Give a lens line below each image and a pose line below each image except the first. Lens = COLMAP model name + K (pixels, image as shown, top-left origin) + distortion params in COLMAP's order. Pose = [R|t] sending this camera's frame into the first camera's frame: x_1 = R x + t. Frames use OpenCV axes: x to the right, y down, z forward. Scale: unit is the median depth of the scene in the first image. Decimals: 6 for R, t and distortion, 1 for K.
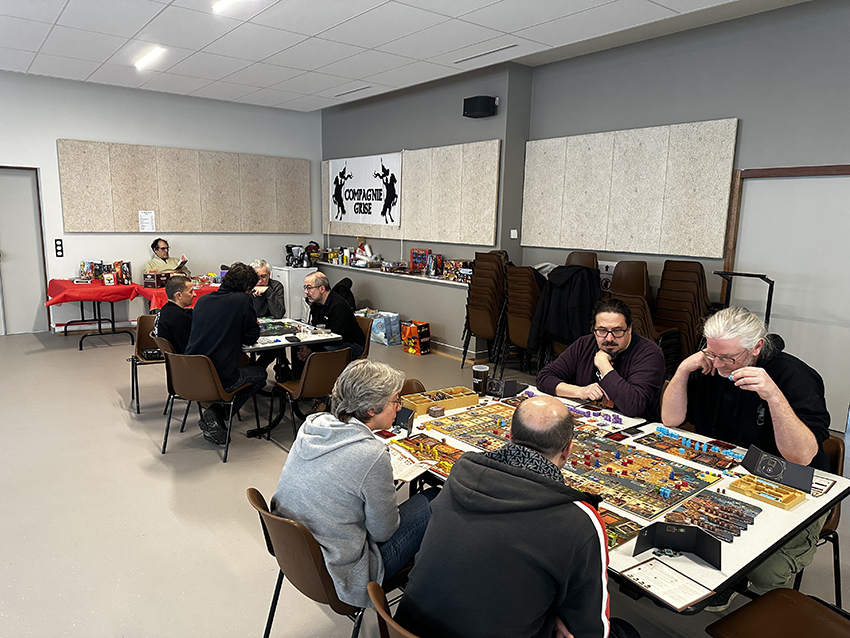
lens RADIAL K [[591.2, 0, 425.0], [0, 591.2, 319.0], [0, 0, 1]] dist [0.120955, -0.200239]
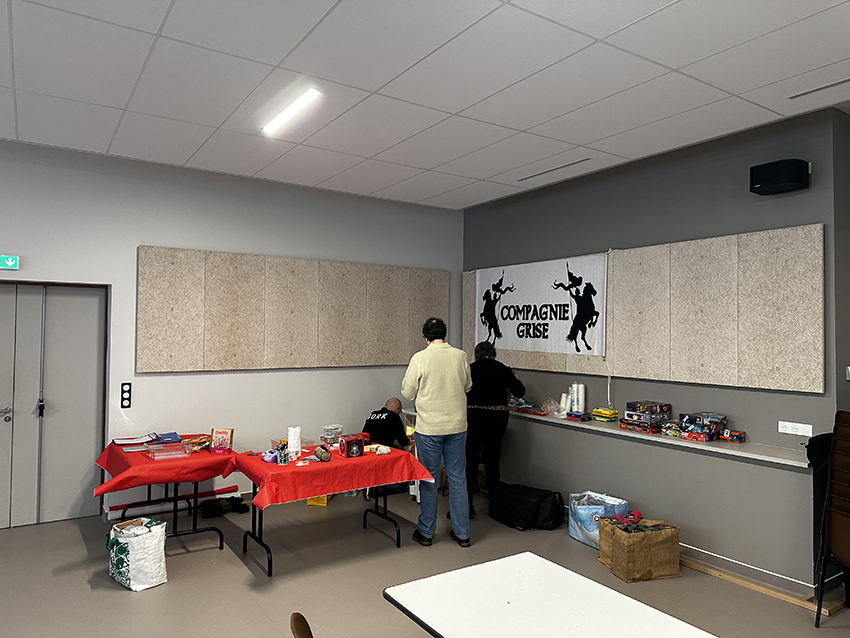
lens RADIAL K [[564.1, 0, 425.0], [0, 564.1, 319.0], [0, 0, 1]] dist [0.068893, -0.094542]
pose [[0.997779, -0.013857, -0.065150, -0.210563], [0.001205, 0.981717, -0.190341, -0.076179], [0.066597, 0.189840, 0.979554, 0.344982]]
